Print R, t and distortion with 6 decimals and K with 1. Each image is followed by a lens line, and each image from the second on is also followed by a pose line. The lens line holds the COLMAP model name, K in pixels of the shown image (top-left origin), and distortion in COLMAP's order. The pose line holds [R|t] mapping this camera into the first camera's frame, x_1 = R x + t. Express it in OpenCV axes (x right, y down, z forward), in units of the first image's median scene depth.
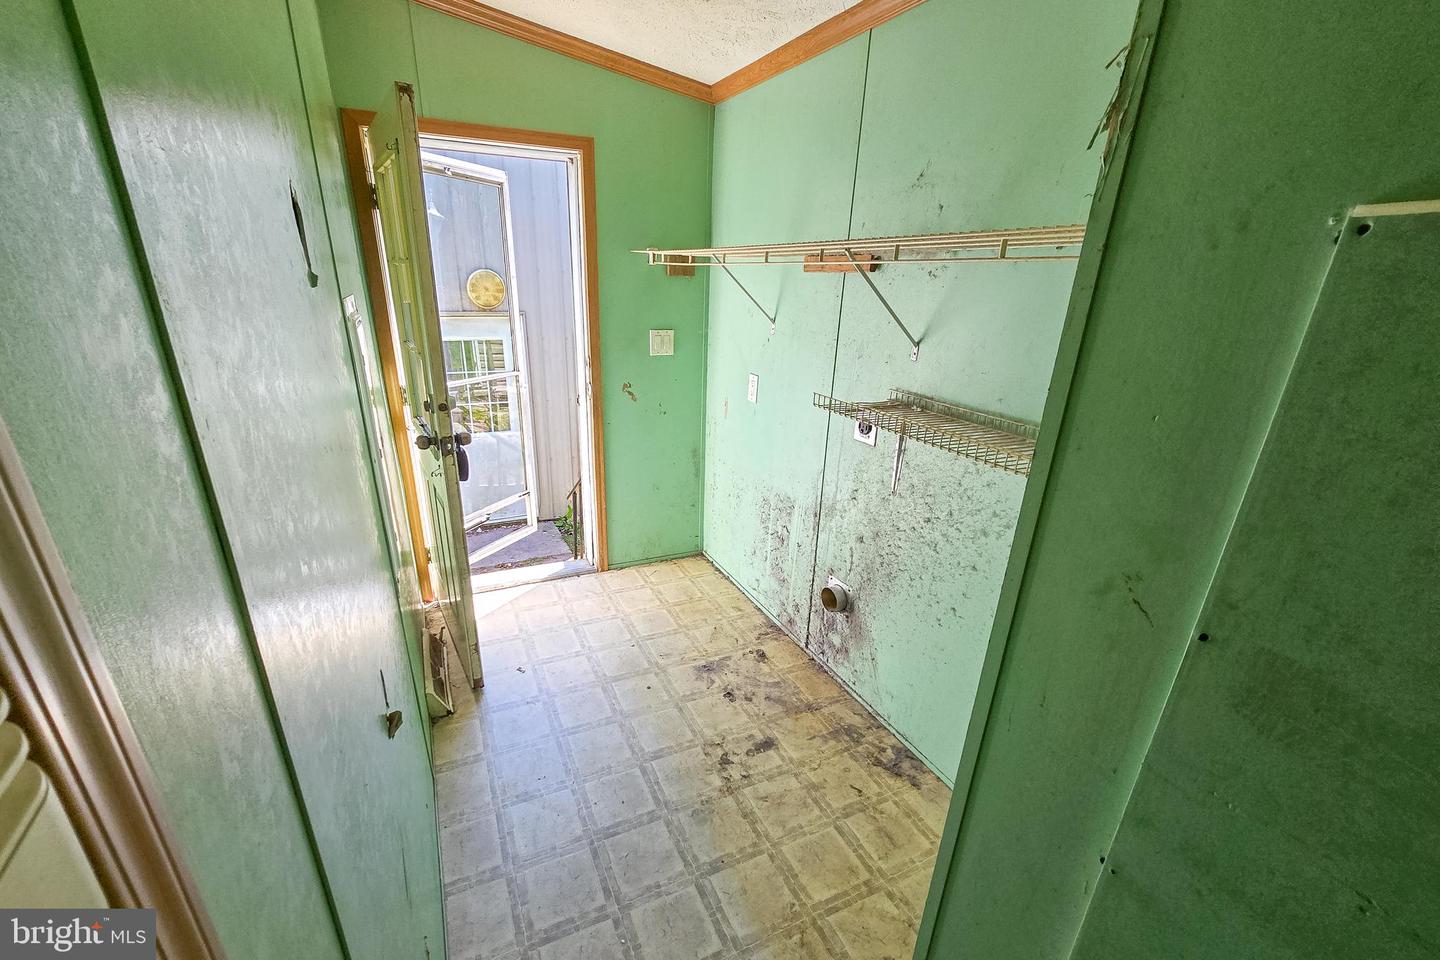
lens RADIAL K [[609.4, 0, 710.8], [0, 609.4, 521.4], [0, 0, 1]] dist [-0.000978, -0.000236]
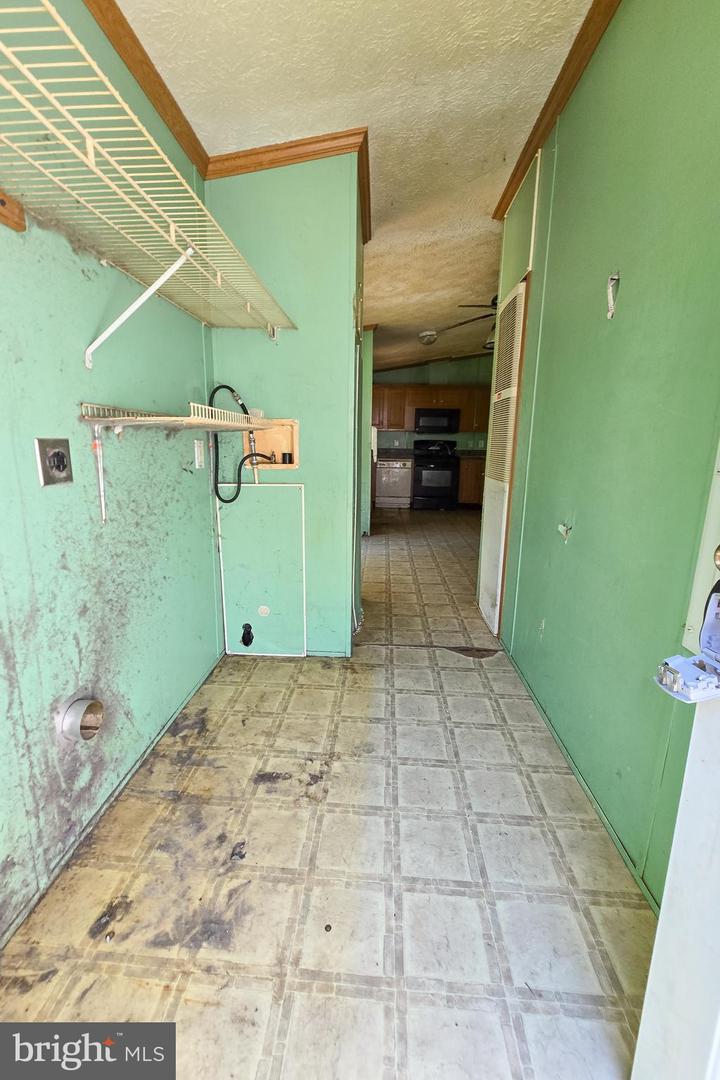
lens RADIAL K [[457.1, 0, 351.0], [0, 457.1, 538.8], [0, 0, 1]] dist [-0.000978, -0.000236]
pose [[-0.872470, -0.133413, 0.470103, -0.334023], [0.151785, 0.840440, 0.520213, -0.322231], [-0.464497, 0.525225, -0.713009, 1.332305]]
